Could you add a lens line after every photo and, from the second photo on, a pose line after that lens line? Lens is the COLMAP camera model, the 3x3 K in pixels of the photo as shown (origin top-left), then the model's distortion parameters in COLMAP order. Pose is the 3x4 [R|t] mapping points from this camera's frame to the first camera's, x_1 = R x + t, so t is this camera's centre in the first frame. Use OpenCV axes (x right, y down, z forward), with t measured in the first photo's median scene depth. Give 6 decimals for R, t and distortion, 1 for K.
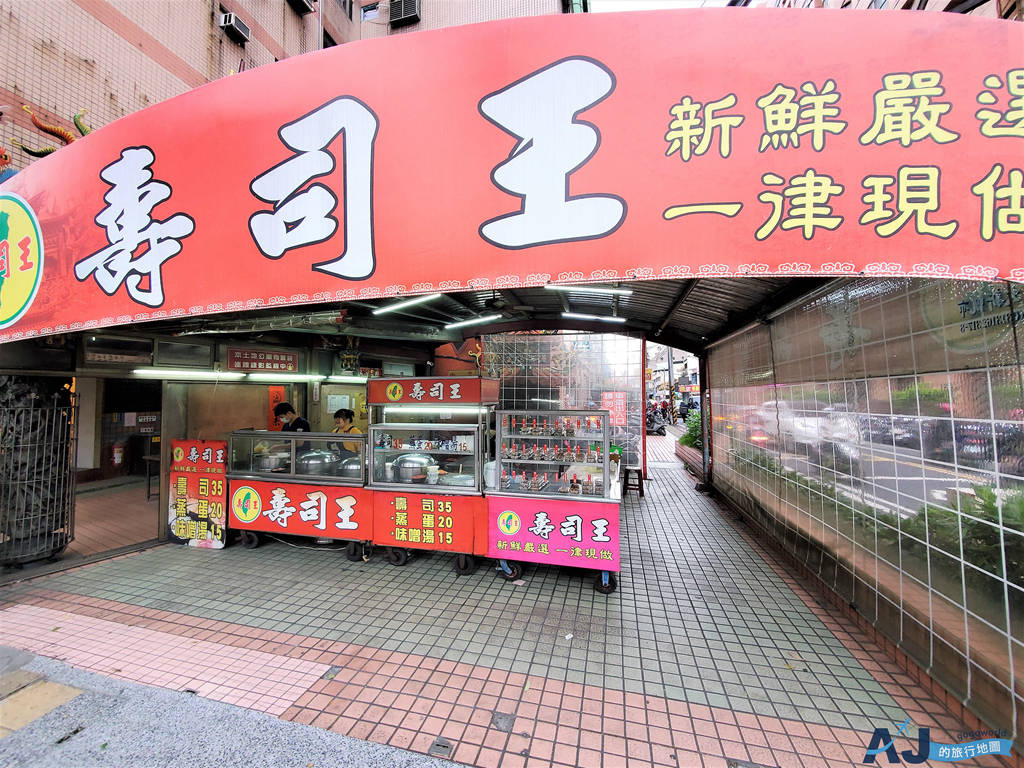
lens RADIAL K [[407.4, 0, 513.7], [0, 407.4, 377.5], [0, 0, 1]] dist [-0.000045, -0.000036]
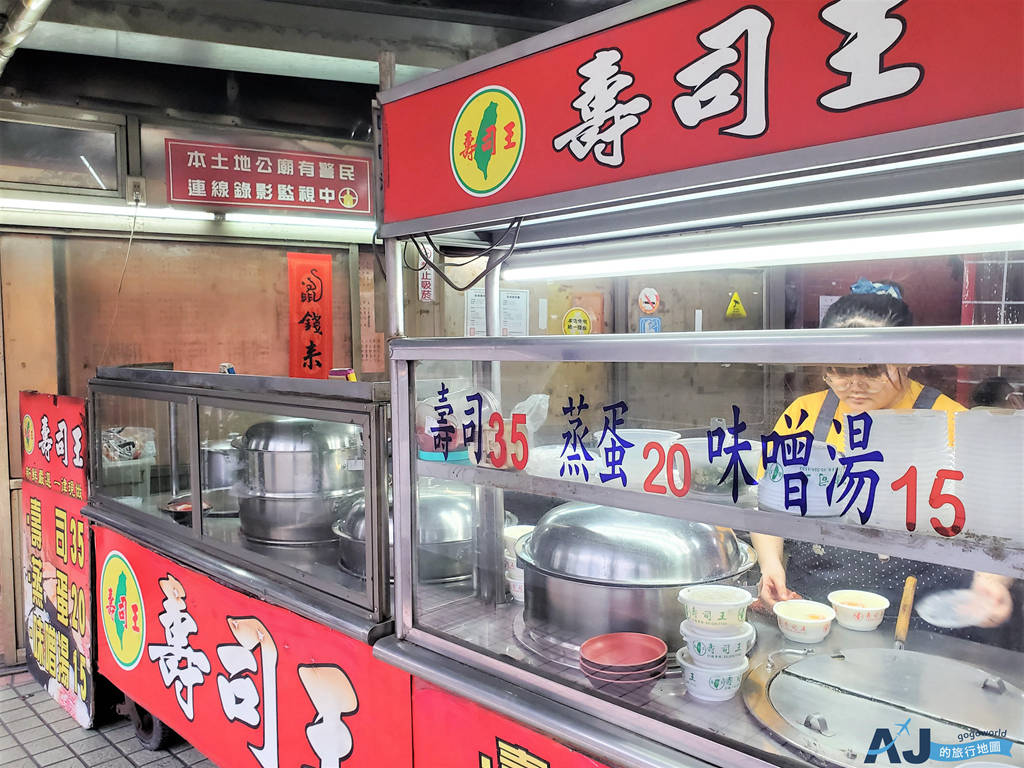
lens RADIAL K [[845.3, 0, 512.3], [0, 845.3, 384.7], [0, 0, 1]] dist [-0.007045, -0.036965]
pose [[0.854727, 0.023927, -0.518526, -0.073516], [0.025108, 0.995862, 0.087341, 0.080682], [0.518470, -0.087671, 0.850589, 0.524317]]
